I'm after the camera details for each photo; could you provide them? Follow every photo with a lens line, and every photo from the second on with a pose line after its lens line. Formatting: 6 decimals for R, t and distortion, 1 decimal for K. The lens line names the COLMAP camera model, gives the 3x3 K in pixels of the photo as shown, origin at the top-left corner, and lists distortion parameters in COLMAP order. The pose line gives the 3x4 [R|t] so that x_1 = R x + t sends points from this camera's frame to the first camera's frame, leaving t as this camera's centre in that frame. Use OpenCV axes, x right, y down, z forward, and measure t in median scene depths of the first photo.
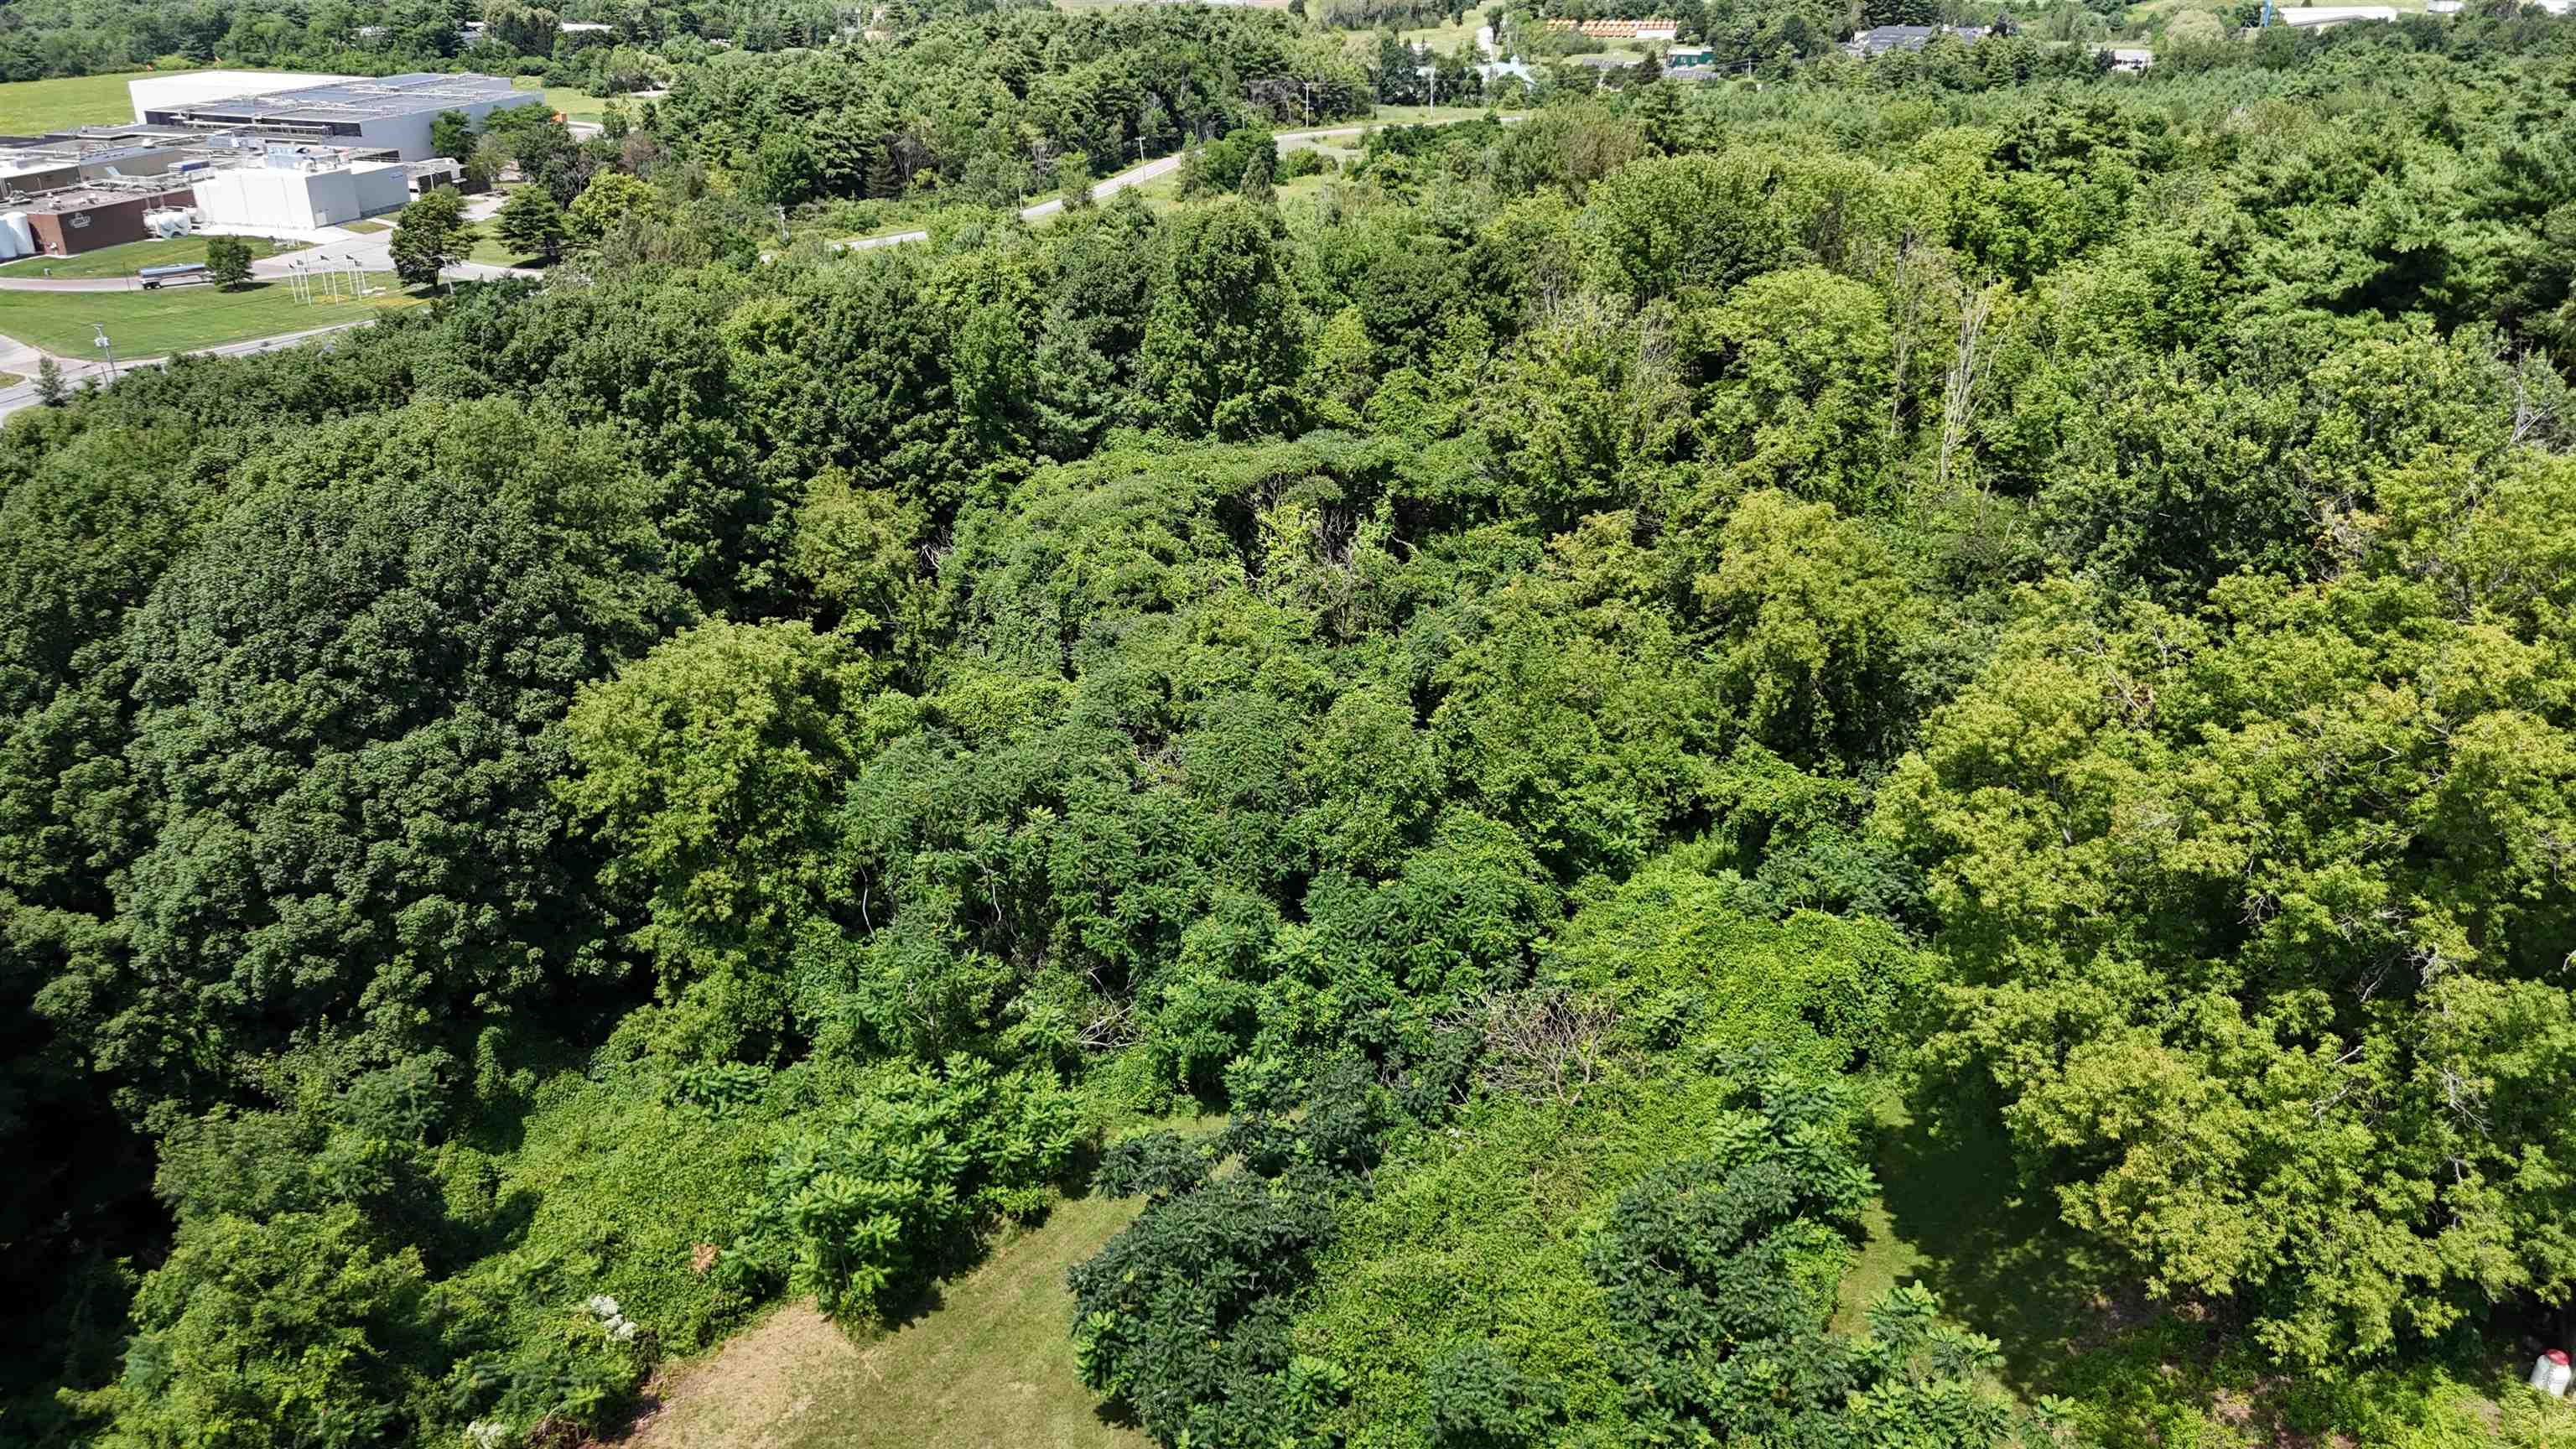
lens RADIAL K [[1921.1, 0, 1287.9], [0, 1921.1, 738.6], [0, 0, 1]] dist [0.063459, -0.043707]
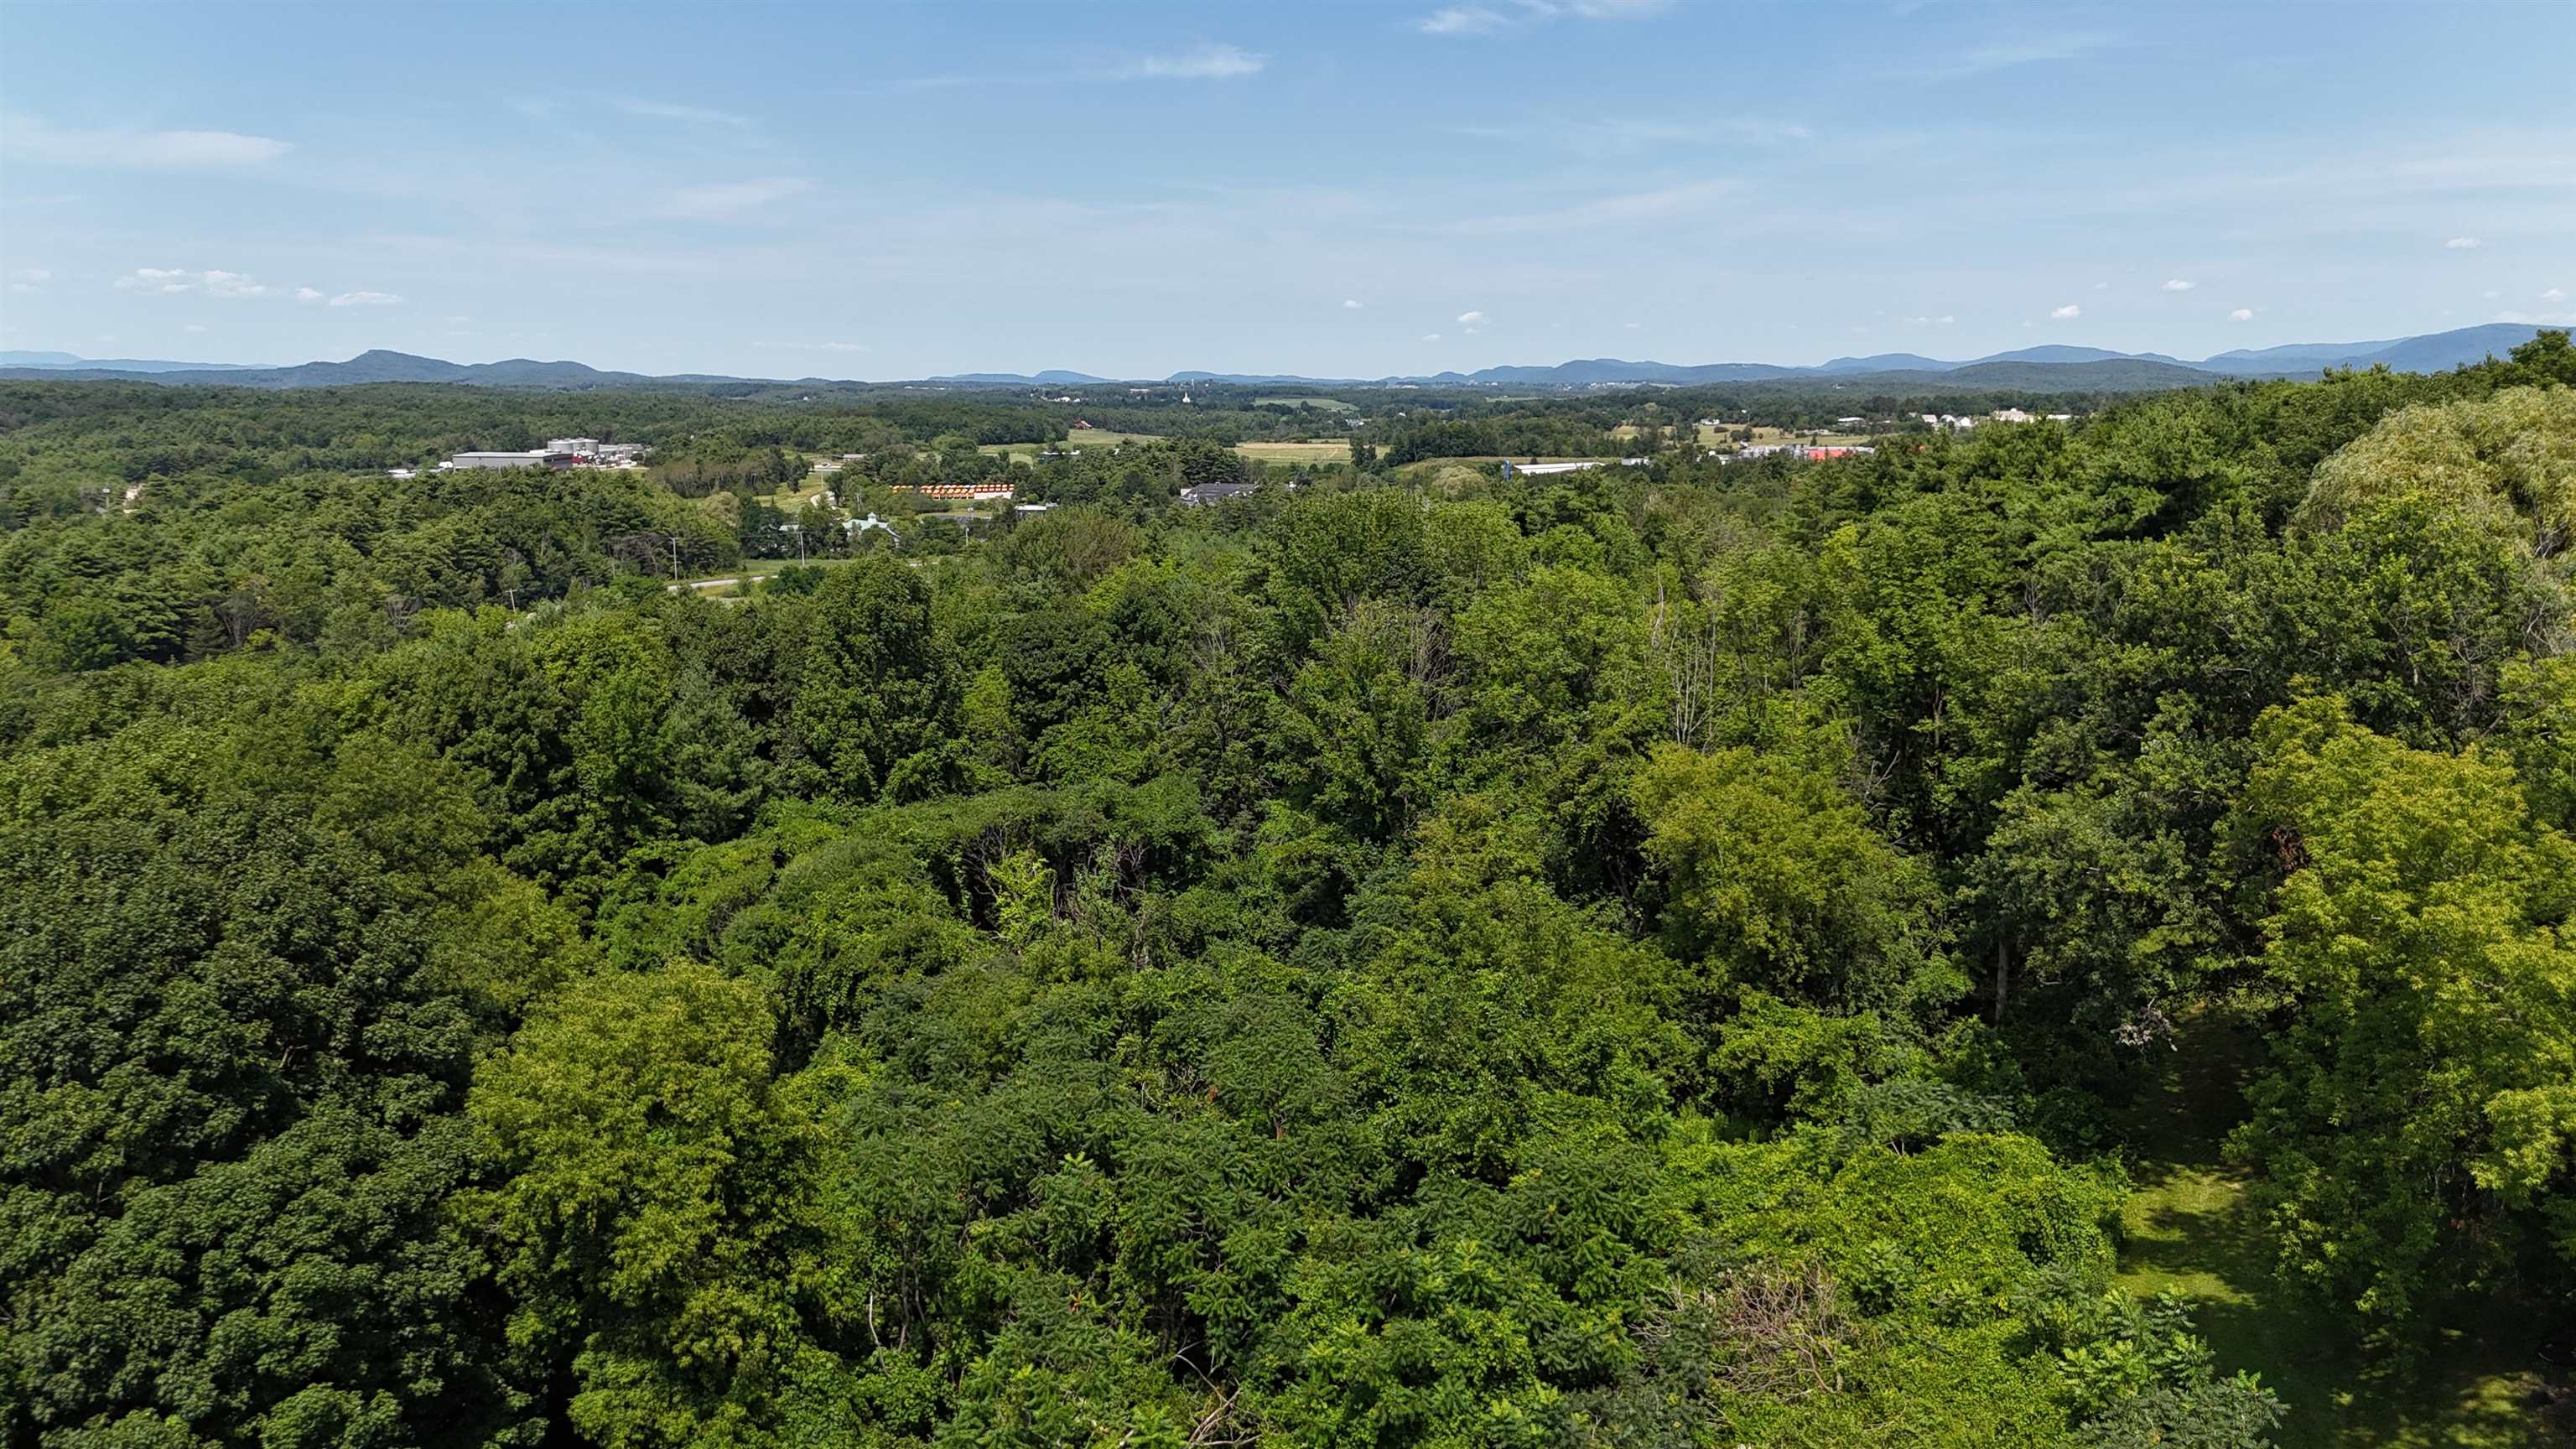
lens RADIAL K [[1921.1, 0, 1300.6], [0, 1921.1, 726.1], [0, 0, 1]] dist [0.063459, -0.043707]
pose [[0.936847, -0.065217, 0.343605, -0.308761], [0.144241, 0.967063, -0.209725, 0.046891], [-0.318610, 0.246042, 0.915396, 0.201642]]
